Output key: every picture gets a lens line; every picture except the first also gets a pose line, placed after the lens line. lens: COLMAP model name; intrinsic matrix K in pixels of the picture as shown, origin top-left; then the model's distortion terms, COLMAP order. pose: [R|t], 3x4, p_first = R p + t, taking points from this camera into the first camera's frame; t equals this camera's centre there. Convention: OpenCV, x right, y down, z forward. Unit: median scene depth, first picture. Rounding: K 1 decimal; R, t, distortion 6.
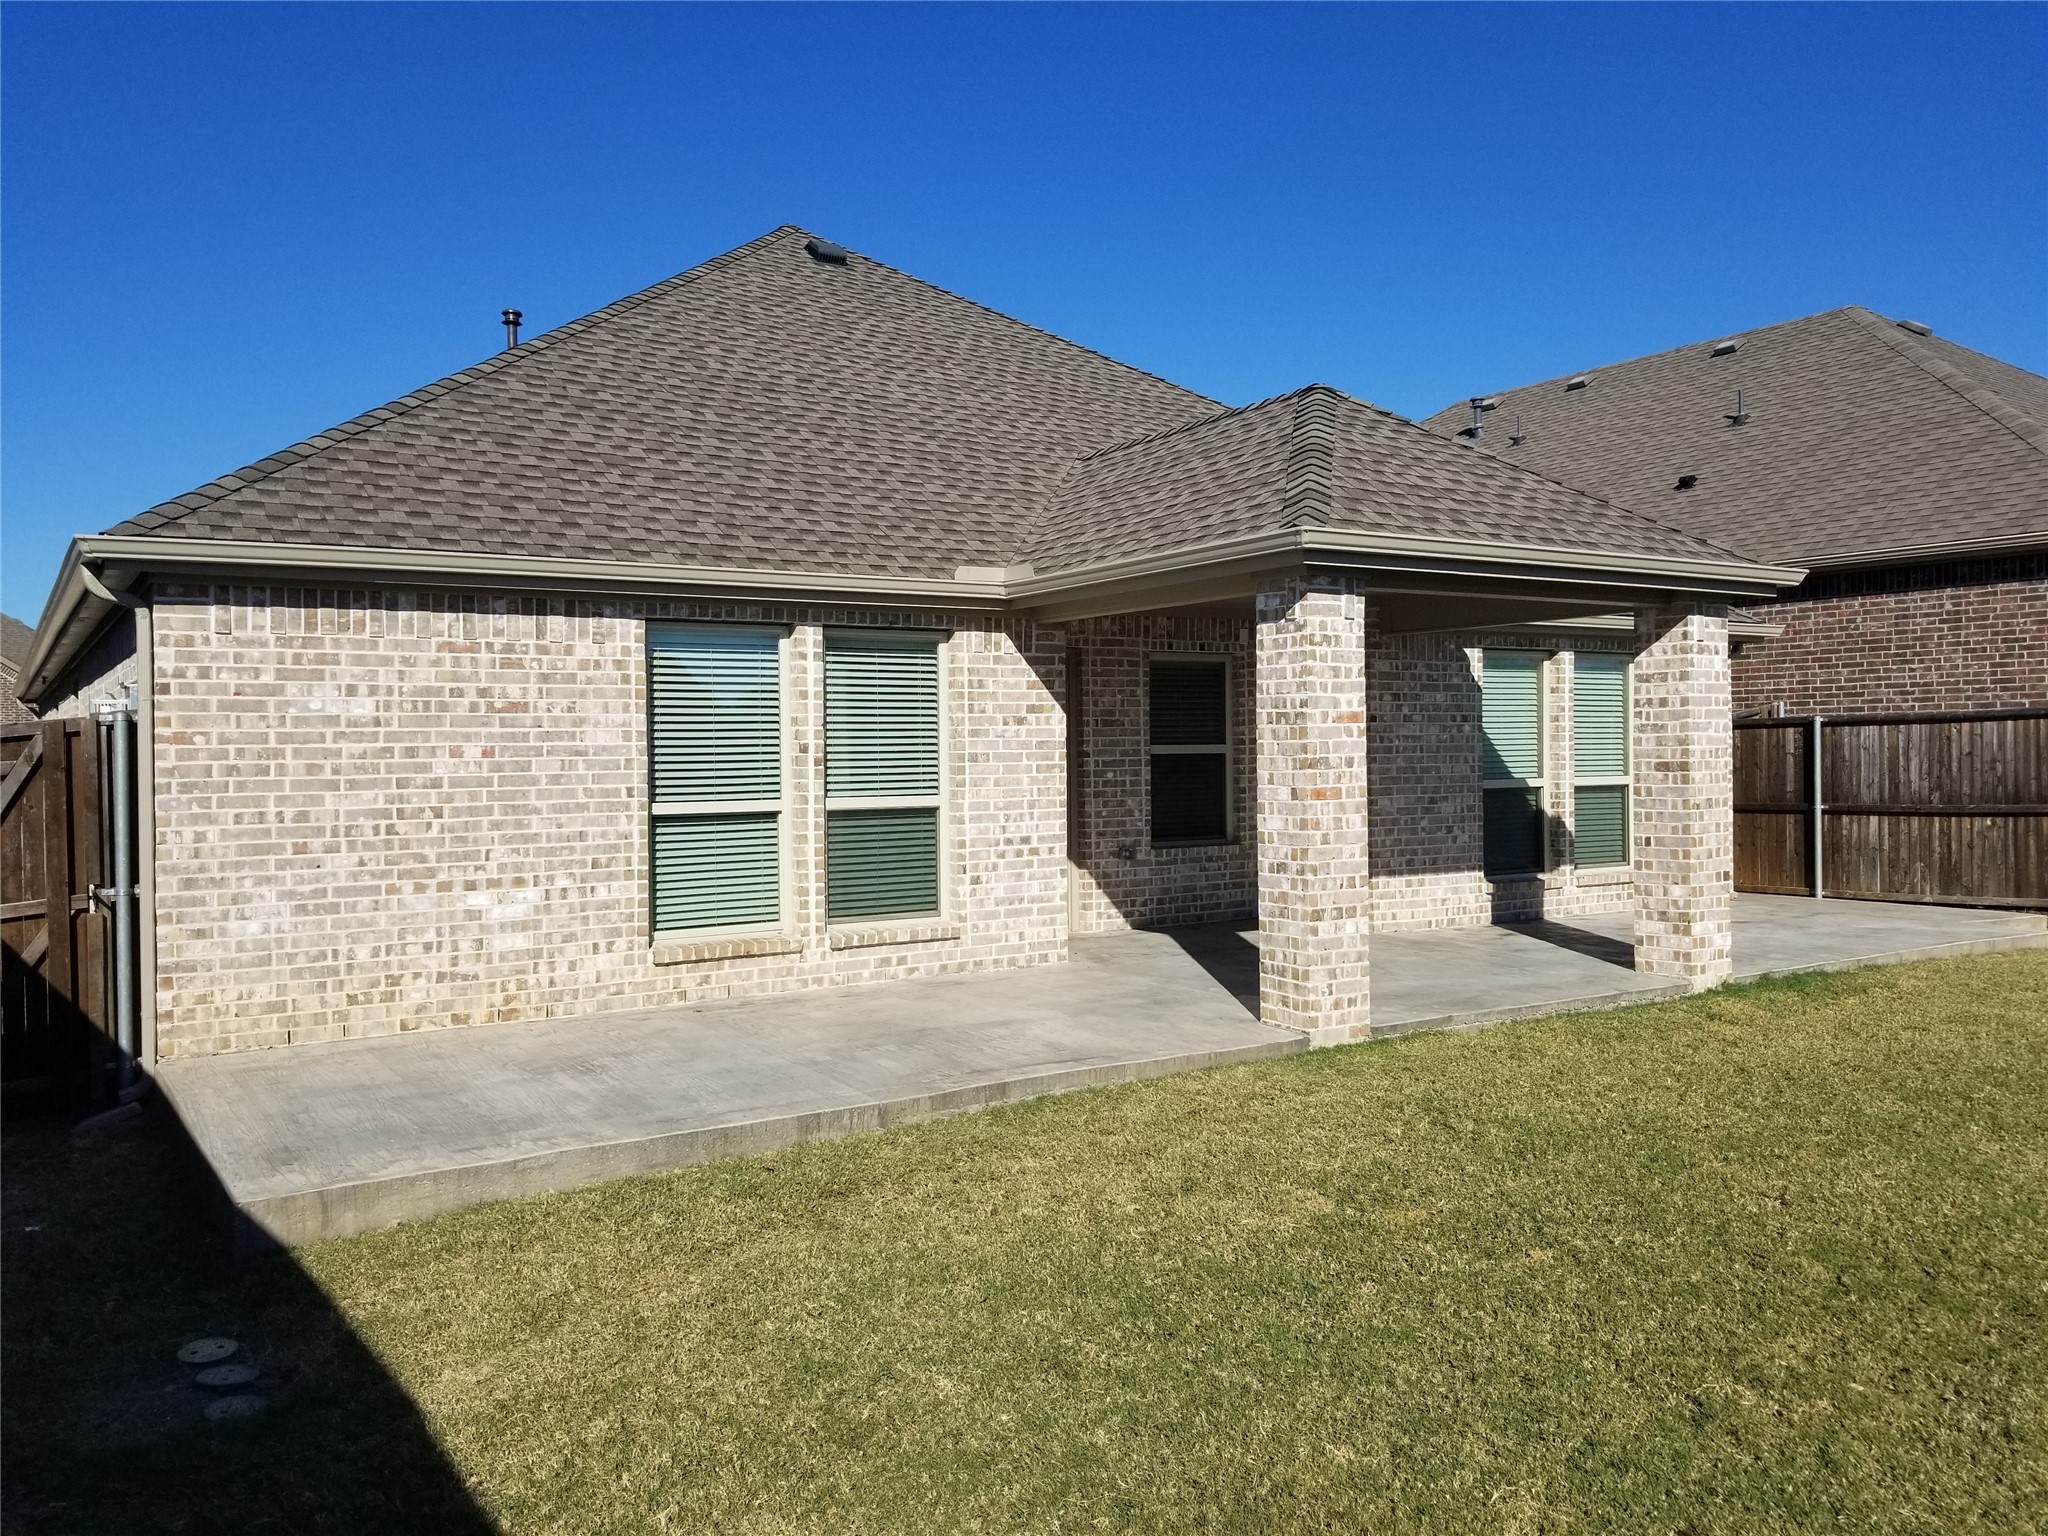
lens RADIAL K [[1606.8, 0, 1066.6], [0, 1606.8, 764.5], [0, 0, 1]] dist [0.102005, -0.172433]
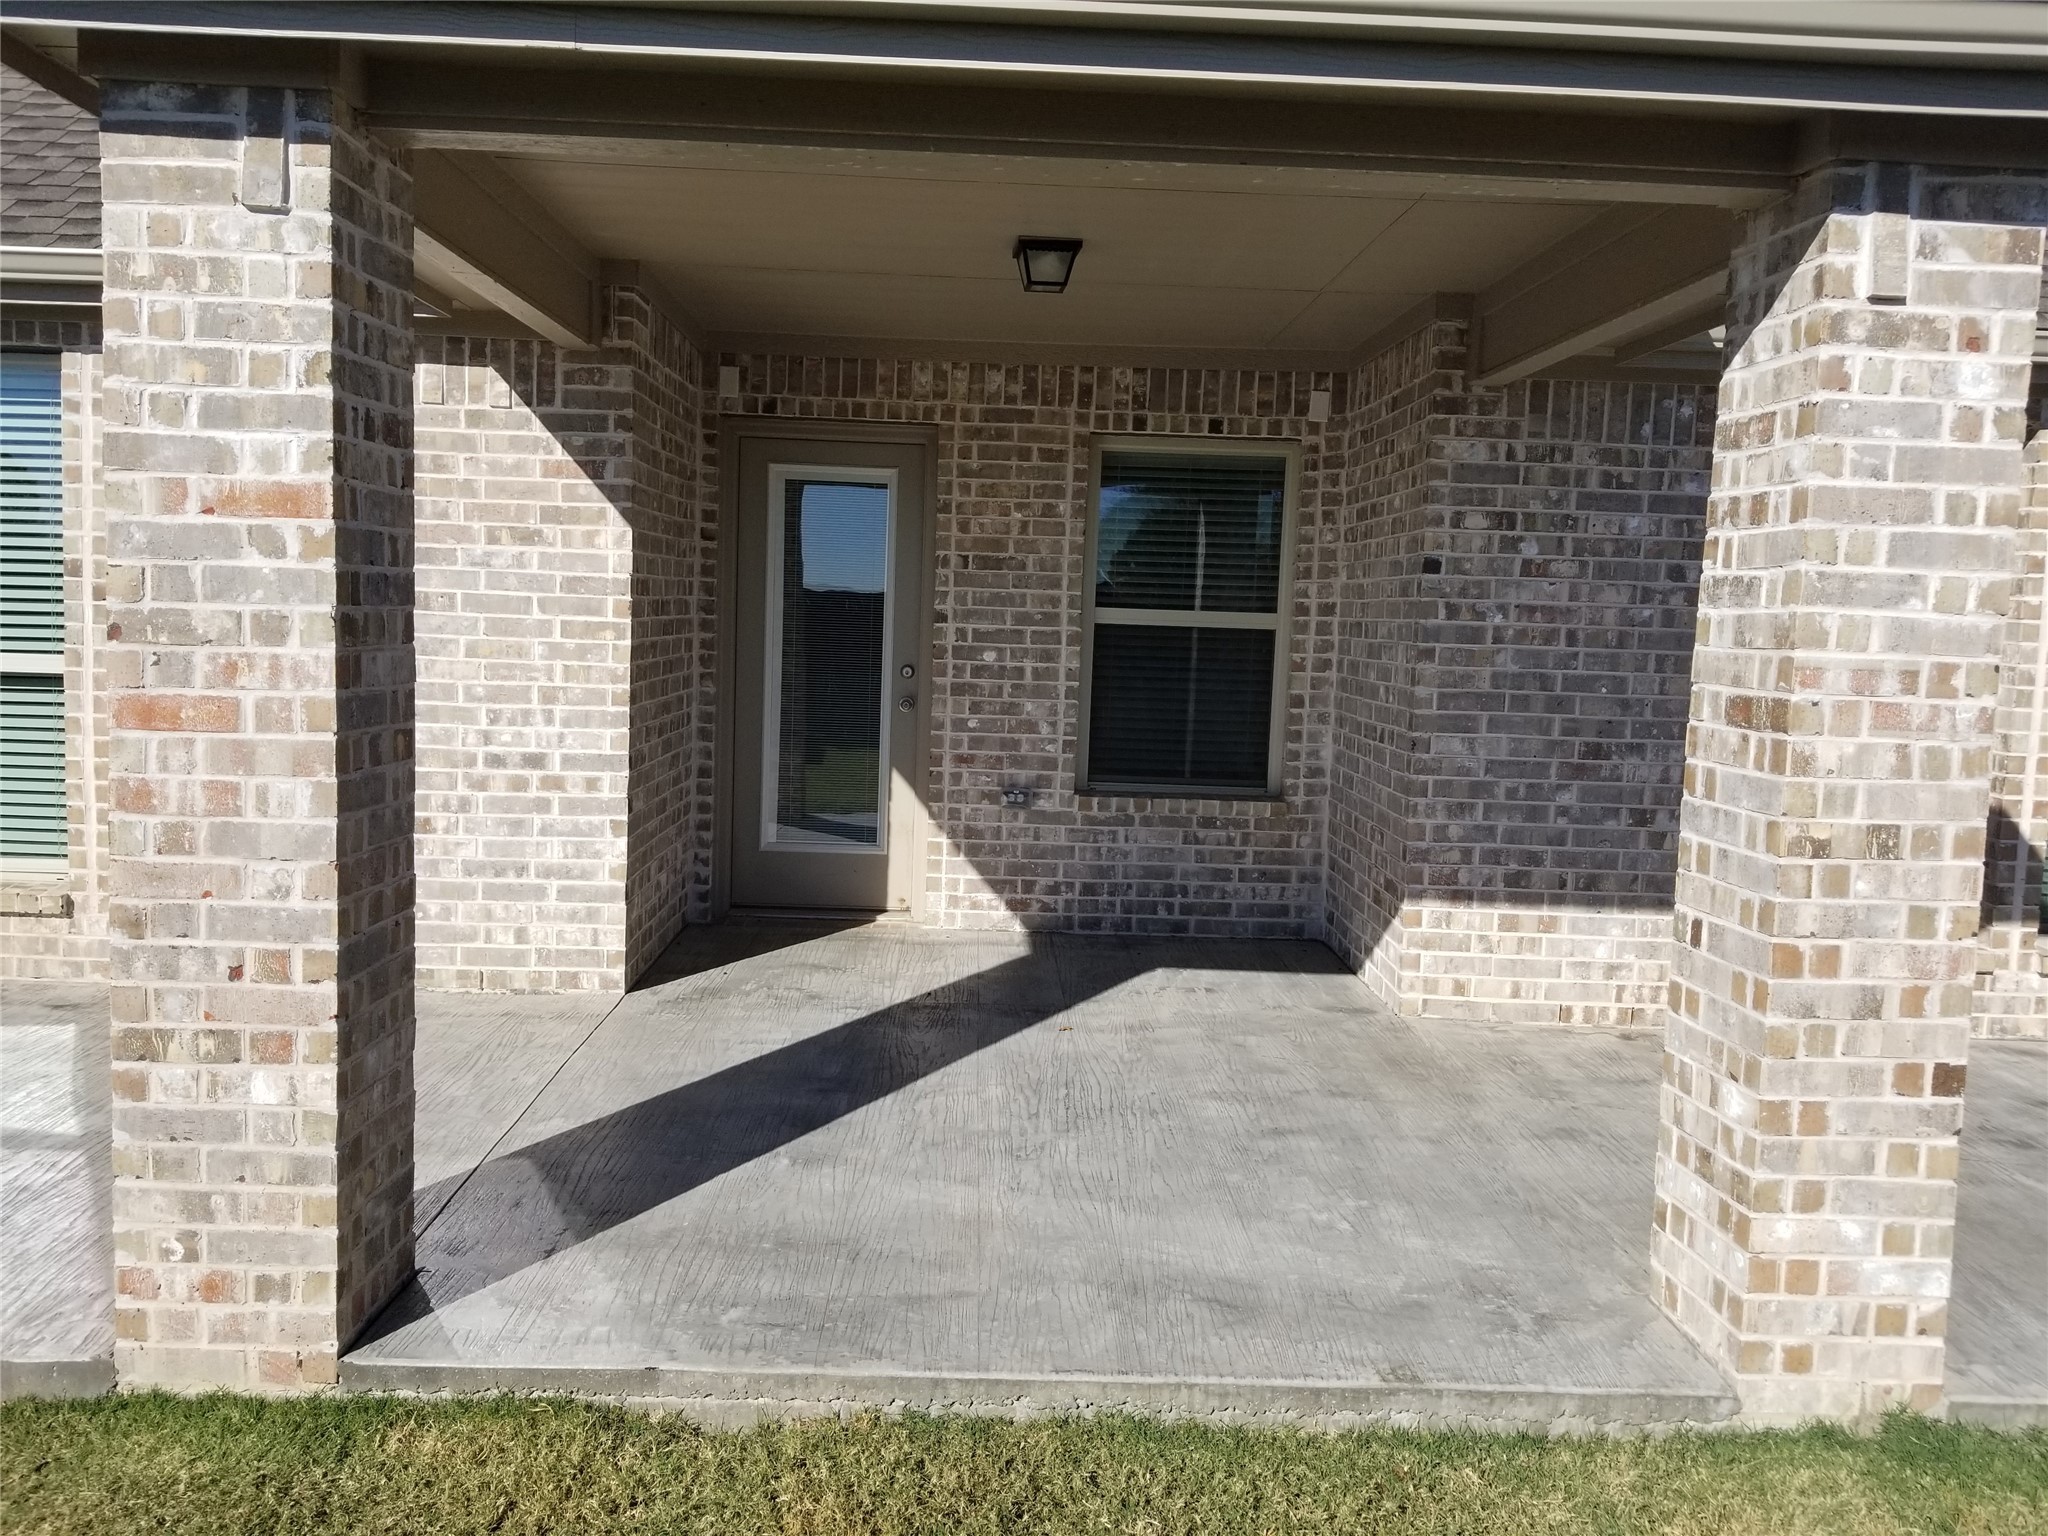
lens RADIAL K [[1606.8, 0, 1066.6], [0, 1606.8, 764.5], [0, 0, 1]] dist [0.102005, -0.172433]
pose [[0.844361, 0.092034, -0.527811, 0.409118], [-0.050134, 0.994385, 0.093189, -0.011117], [0.533425, -0.052224, 0.844234, 0.632164]]
